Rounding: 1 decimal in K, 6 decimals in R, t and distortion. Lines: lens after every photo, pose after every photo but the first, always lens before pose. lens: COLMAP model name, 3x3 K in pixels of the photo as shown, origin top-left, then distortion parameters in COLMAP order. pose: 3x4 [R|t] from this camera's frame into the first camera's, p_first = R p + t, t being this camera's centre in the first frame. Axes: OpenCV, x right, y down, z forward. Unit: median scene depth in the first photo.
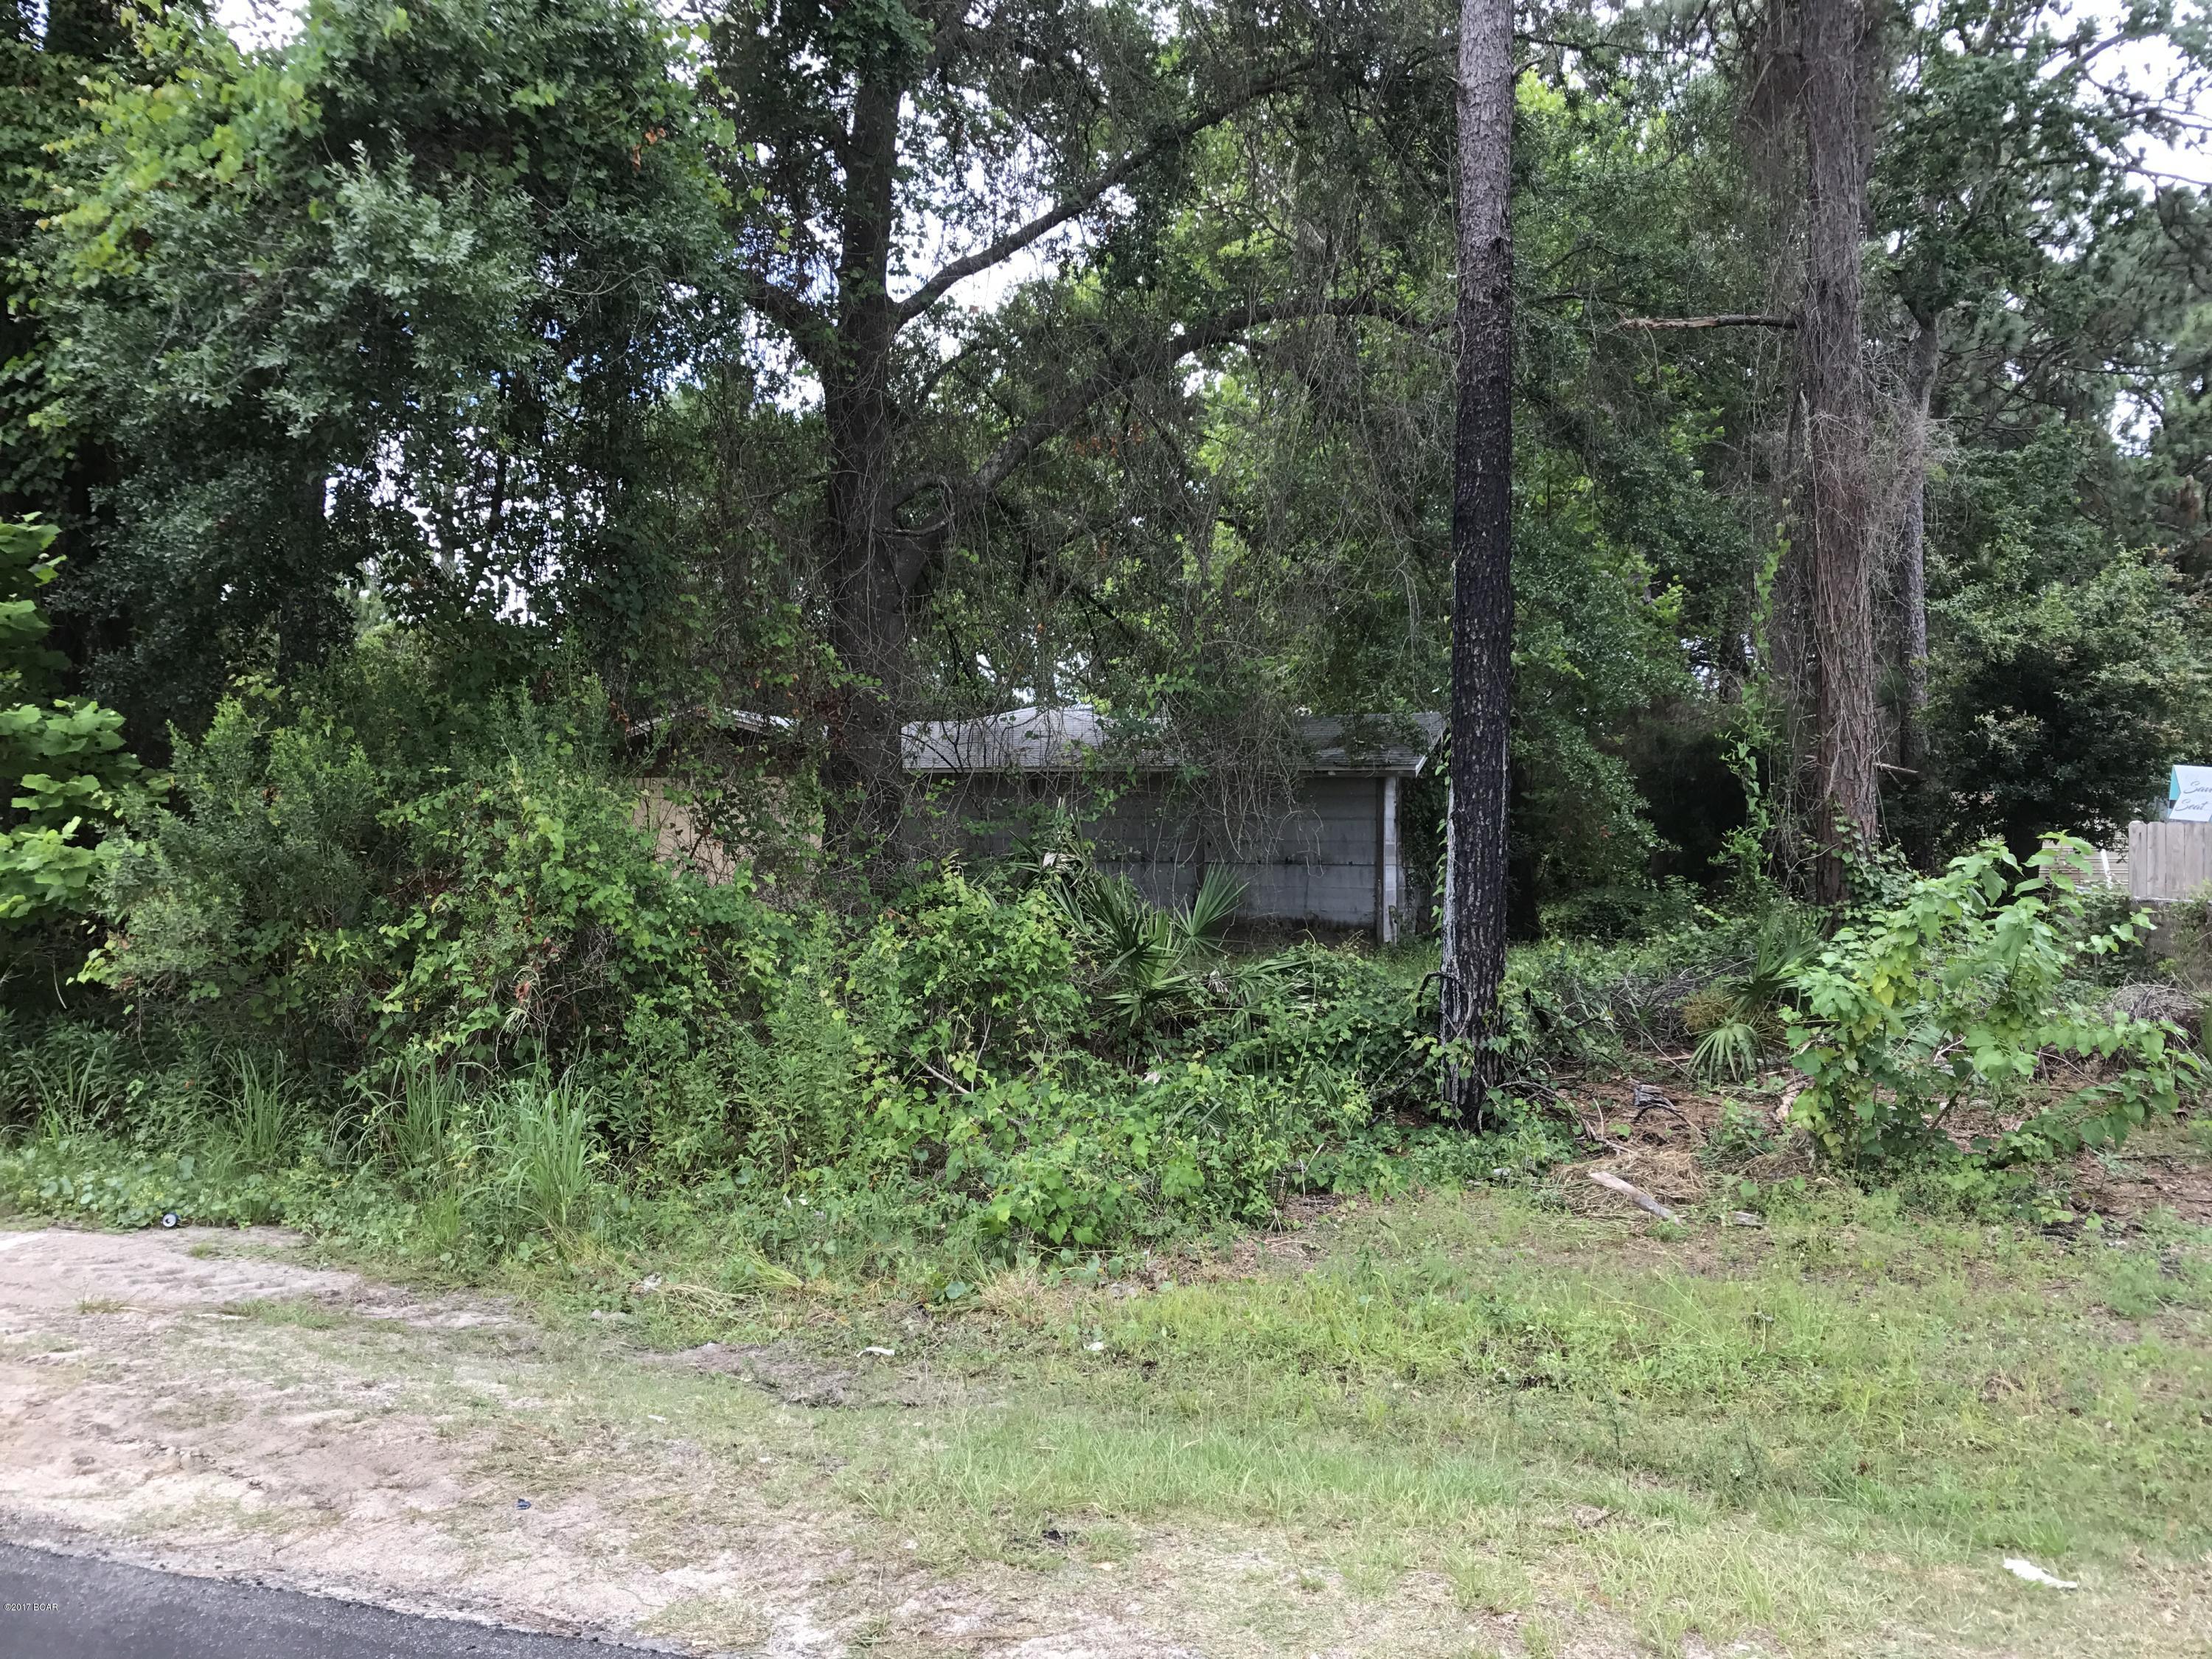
lens RADIAL K [[1832.4, 0, 1107.2], [0, 1832.4, 826.1], [0, 0, 1]] dist [0.043864, -0.058448]
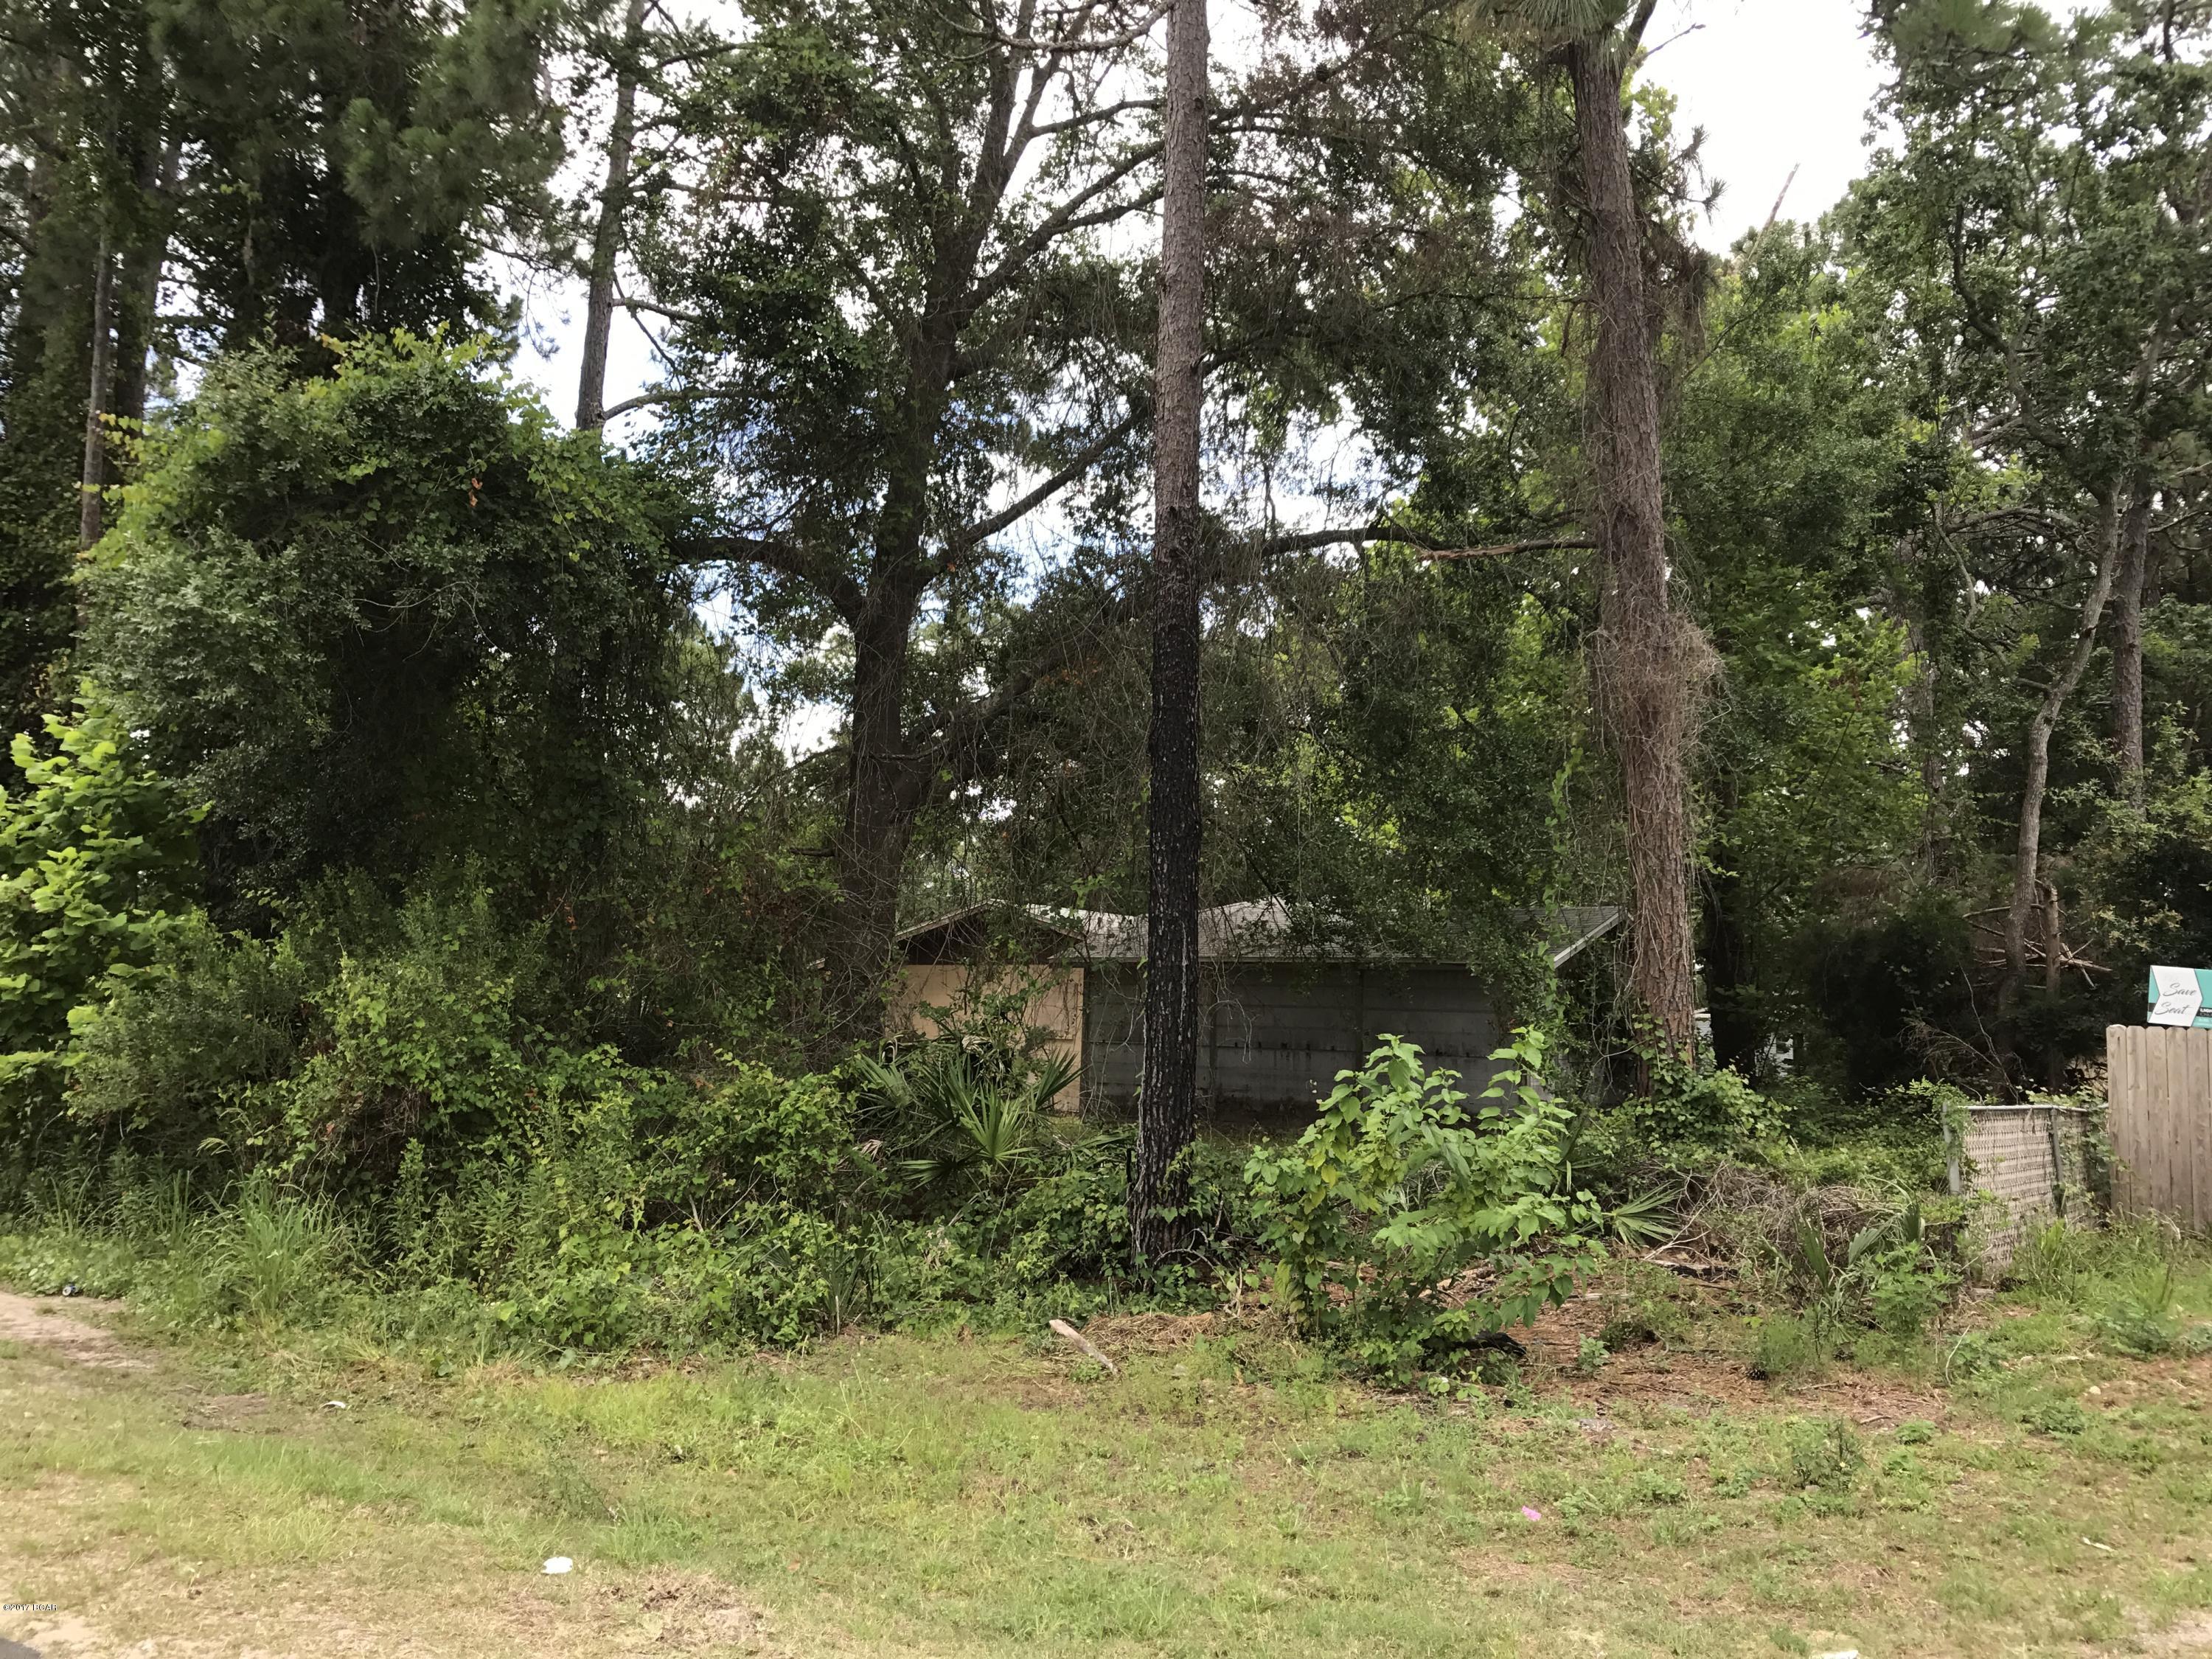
lens RADIAL K [[1832.4, 0, 1102.9], [0, 1832.4, 833.1], [0, 0, 1]] dist [0.043864, -0.058448]
pose [[0.953011, -0.016574, -0.302483, 0.514764], [-0.013672, 0.995132, -0.097600, -0.001568], [0.302628, 0.097149, 0.948145, -0.084190]]
